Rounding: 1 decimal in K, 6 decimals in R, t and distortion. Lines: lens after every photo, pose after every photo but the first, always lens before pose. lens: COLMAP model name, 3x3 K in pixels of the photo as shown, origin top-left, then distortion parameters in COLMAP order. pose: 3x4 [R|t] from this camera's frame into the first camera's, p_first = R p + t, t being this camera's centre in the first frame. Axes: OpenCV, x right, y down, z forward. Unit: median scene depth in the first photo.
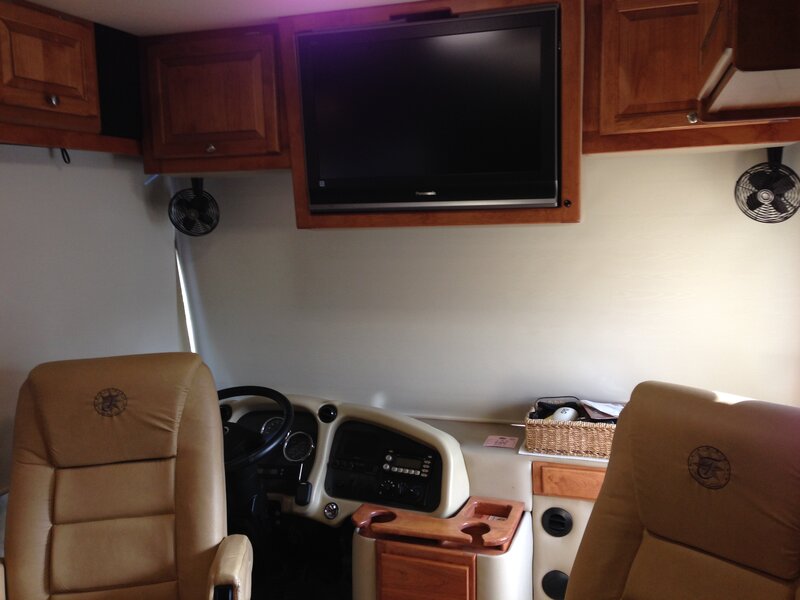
lens RADIAL K [[760.1, 0, 400.0], [0, 760.1, 300.0], [0, 0, 1]] dist [0.178492, -0.244276]
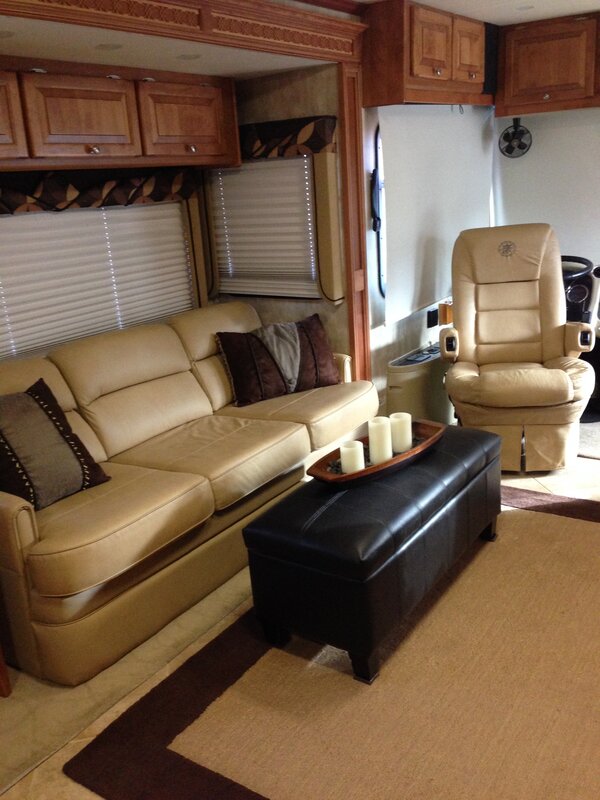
lens RADIAL K [[760.1, 0, 300.0], [0, 760.1, 400.0], [0, 0, 1]] dist [0.178492, -0.244276]
pose [[0.966270, 0.042675, -0.253972, -0.324256], [0.007198, 0.981314, 0.192276, 0.112779], [0.257432, -0.187619, 0.947907, -0.853298]]
